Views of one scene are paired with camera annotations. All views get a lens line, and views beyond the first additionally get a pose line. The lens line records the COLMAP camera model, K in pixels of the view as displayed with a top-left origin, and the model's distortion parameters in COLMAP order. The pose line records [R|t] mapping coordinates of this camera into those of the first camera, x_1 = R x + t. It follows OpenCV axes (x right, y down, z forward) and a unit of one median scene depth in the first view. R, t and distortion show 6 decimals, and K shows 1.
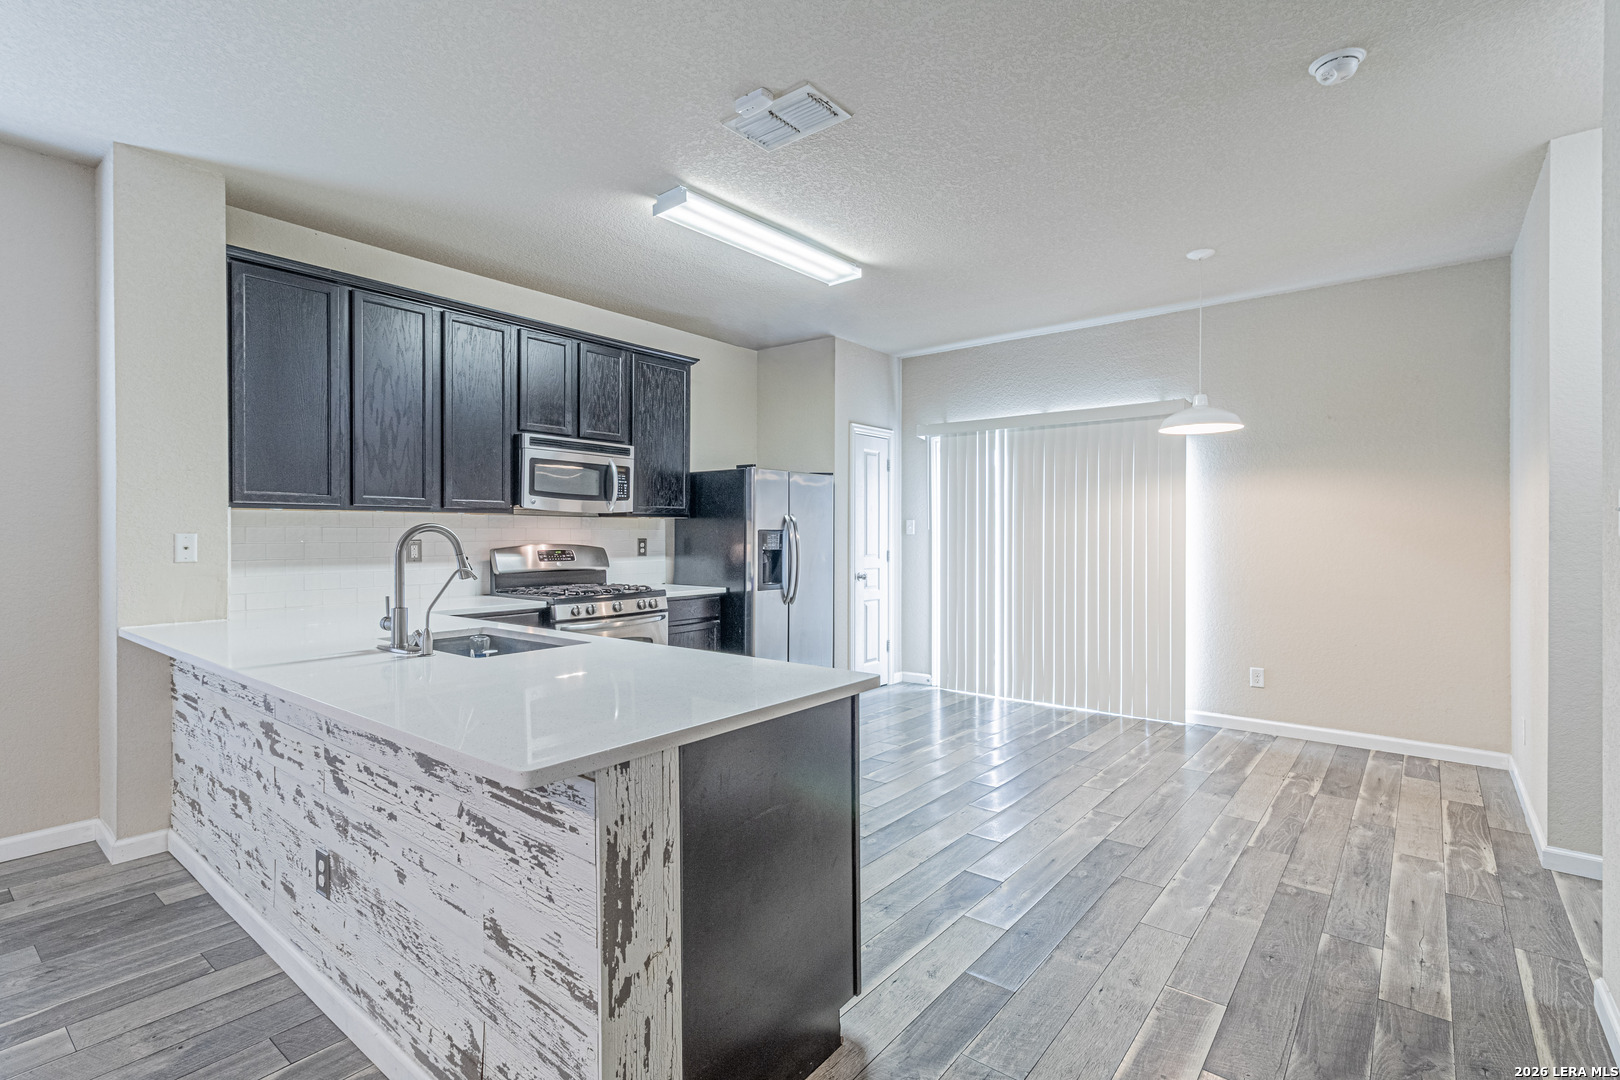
lens RADIAL K [[759.7, 0, 813.5], [0, 759.7, 537.0], [0, 0, 1]] dist [0.012349, -0.000064]
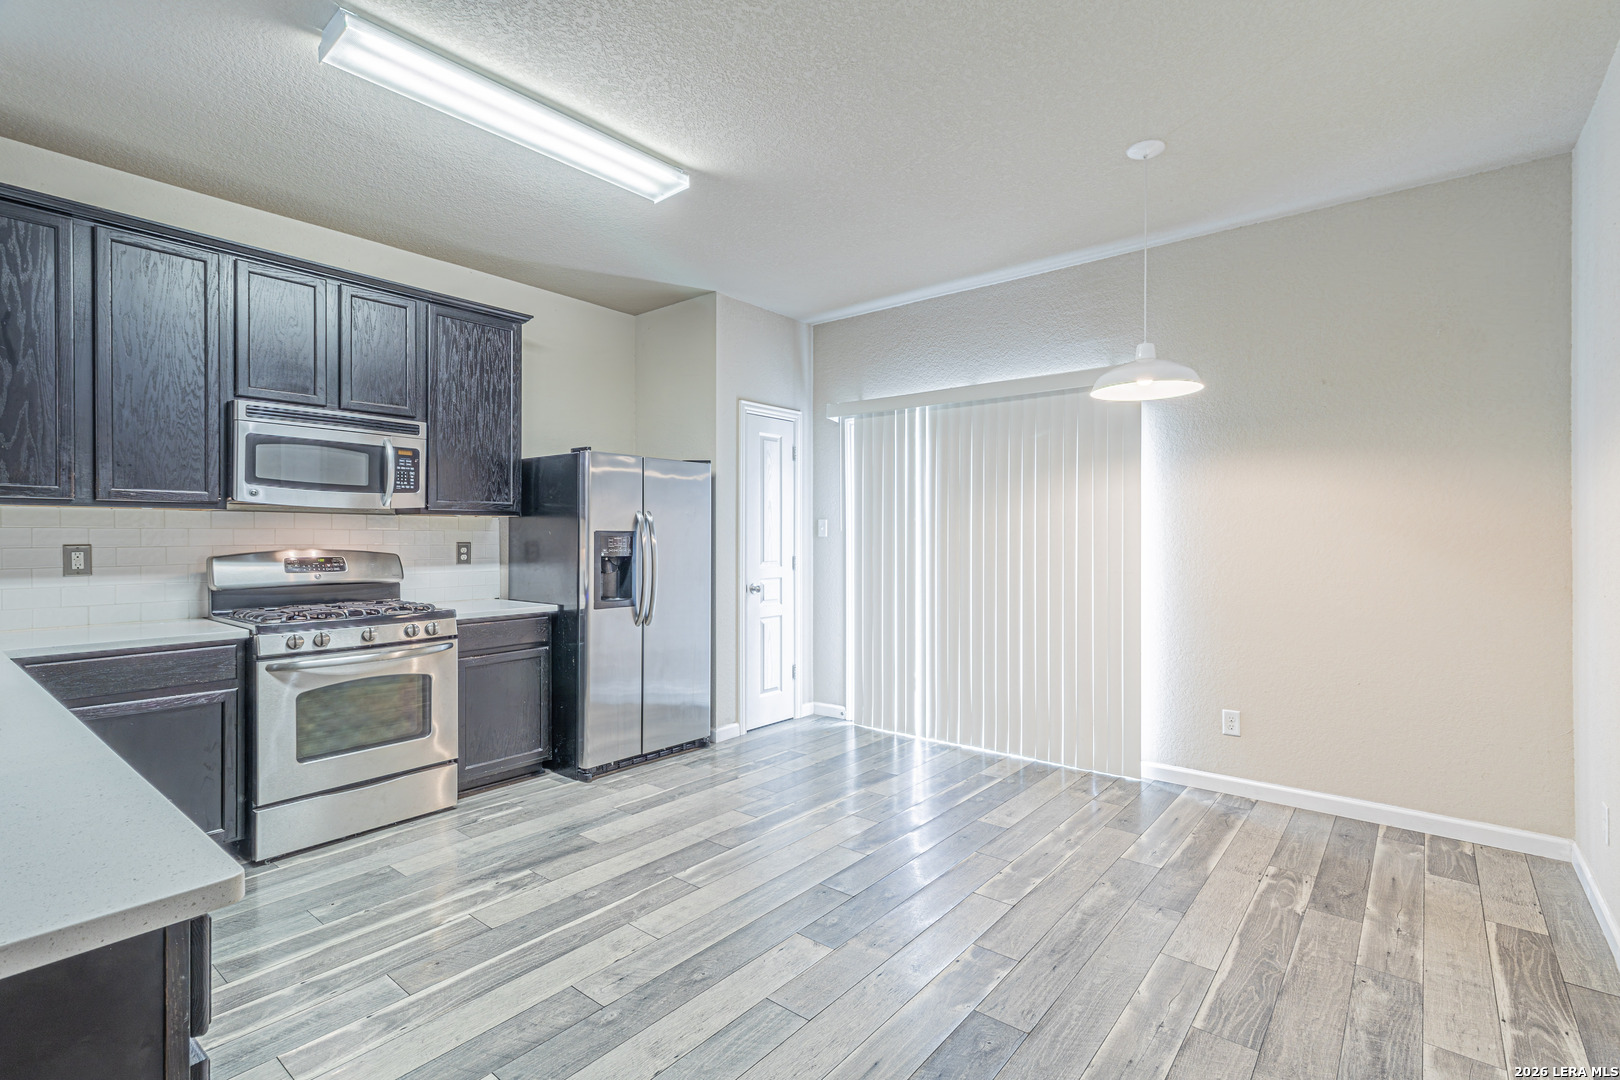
lens RADIAL K [[786.5, 0, 791.1], [0, 786.5, 538.1], [0, 0, 1]] dist [0.002043, 0.001206]
pose [[0.999989, -0.000206, -0.004695, 0.194207], [0.000194, 0.999997, -0.002533, -0.000045], [0.004696, 0.002532, 0.999986, 0.281251]]
